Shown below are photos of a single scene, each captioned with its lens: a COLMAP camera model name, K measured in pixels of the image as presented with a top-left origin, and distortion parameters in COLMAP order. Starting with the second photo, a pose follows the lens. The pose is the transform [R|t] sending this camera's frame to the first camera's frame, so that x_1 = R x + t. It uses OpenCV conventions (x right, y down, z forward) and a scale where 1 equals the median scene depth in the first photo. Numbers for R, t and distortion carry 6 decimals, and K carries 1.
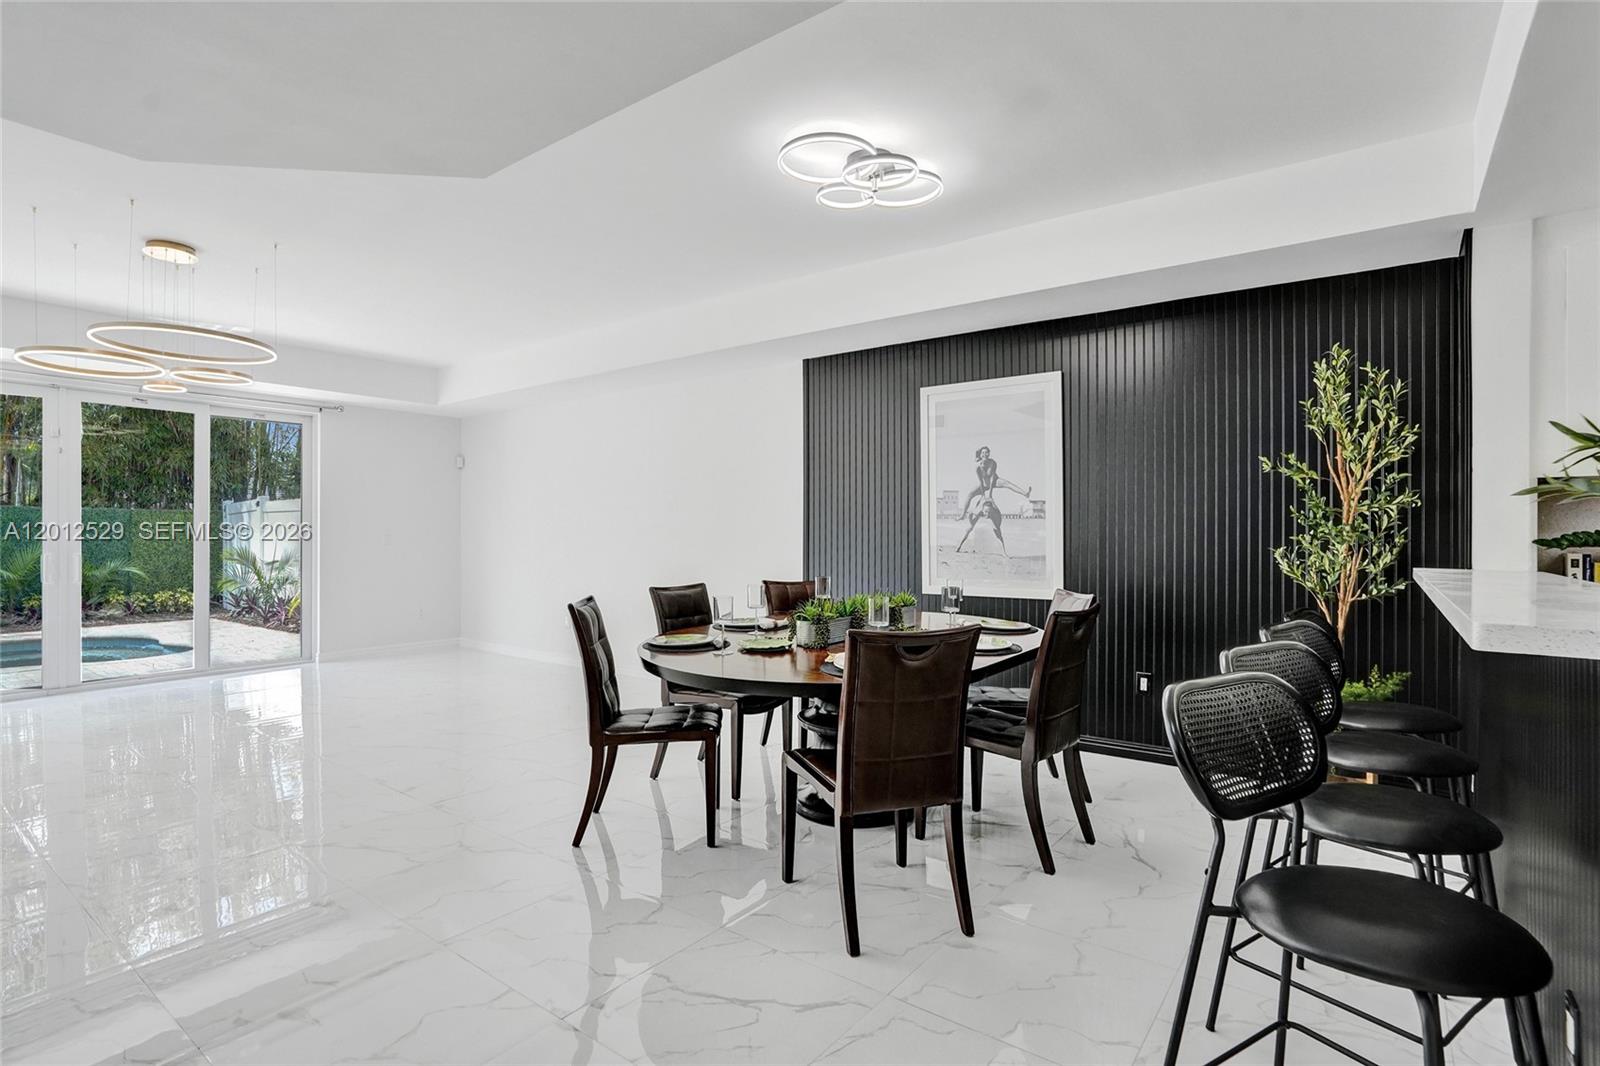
lens RADIAL K [[799.1, 0, 796.7], [0, 799.1, 529.0], [0, 0, 1]] dist [-0.056531, 0.031222]
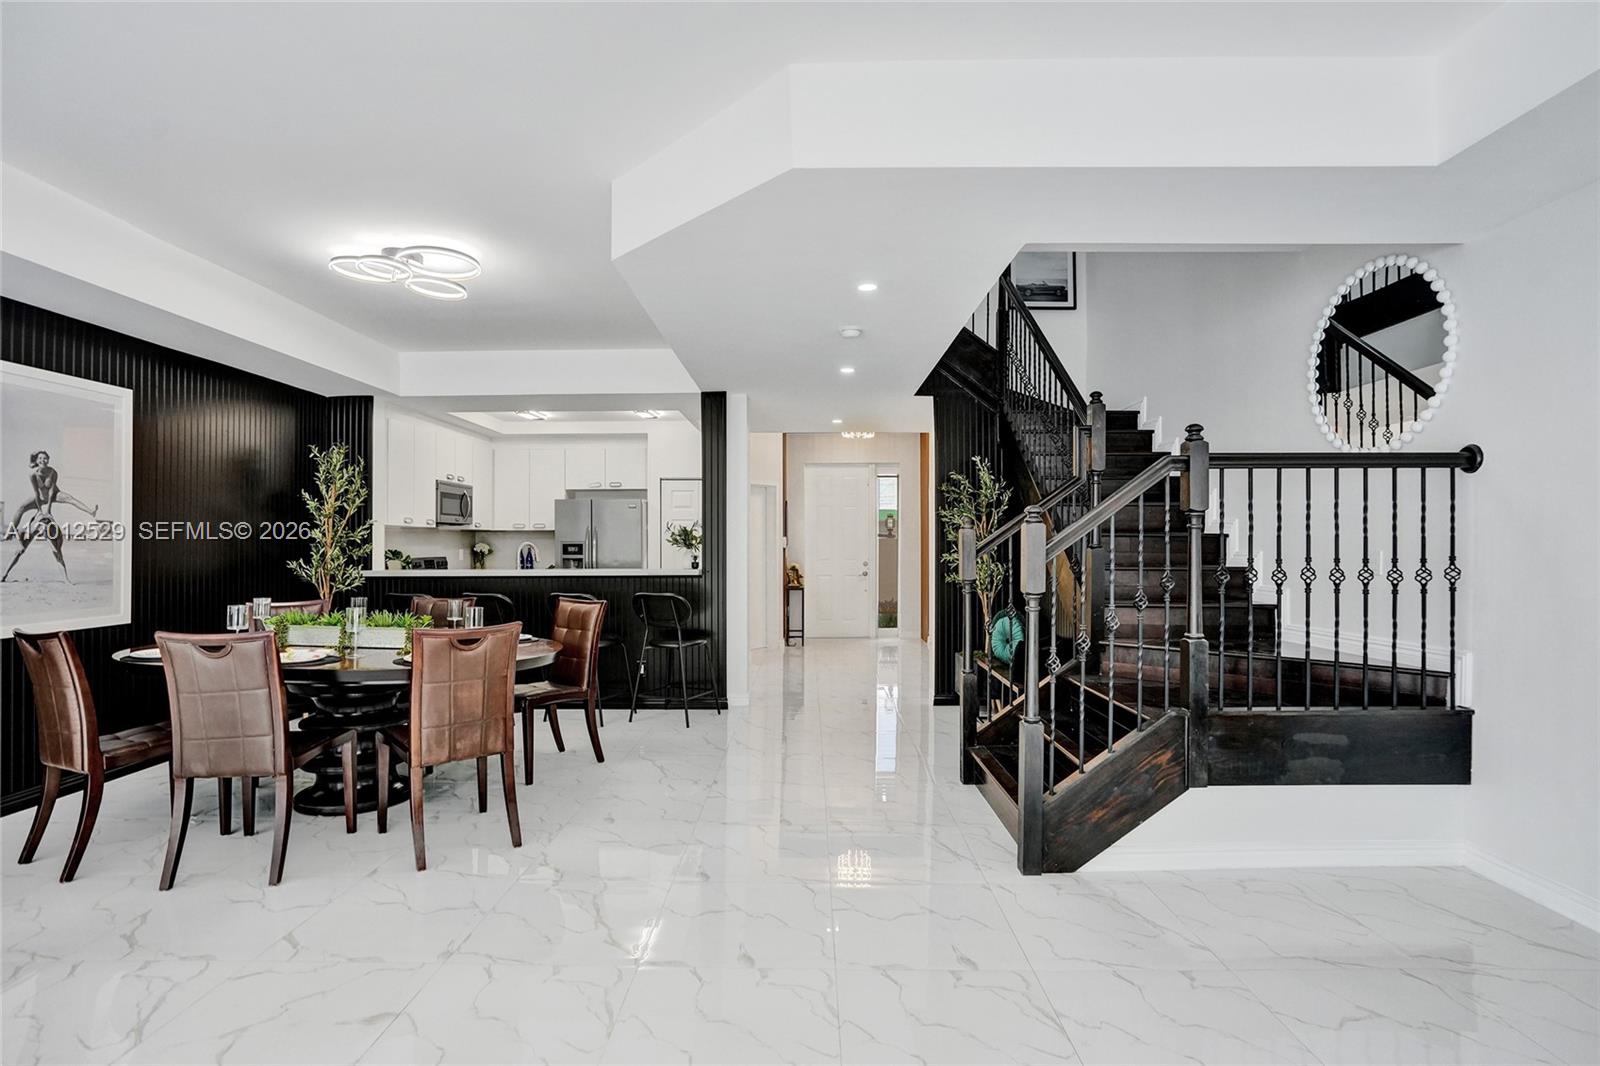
lens RADIAL K [[771.5, 0, 806.8], [0, 771.5, 543.1], [0, 0, 1]] dist [-0.046592, 0.026330]
pose [[-0.599458, 0.003587, 0.800398, -0.861623], [-0.000926, 0.999986, -0.005175, -0.005287], [-0.800405, -0.003844, -0.599447, 0.837363]]
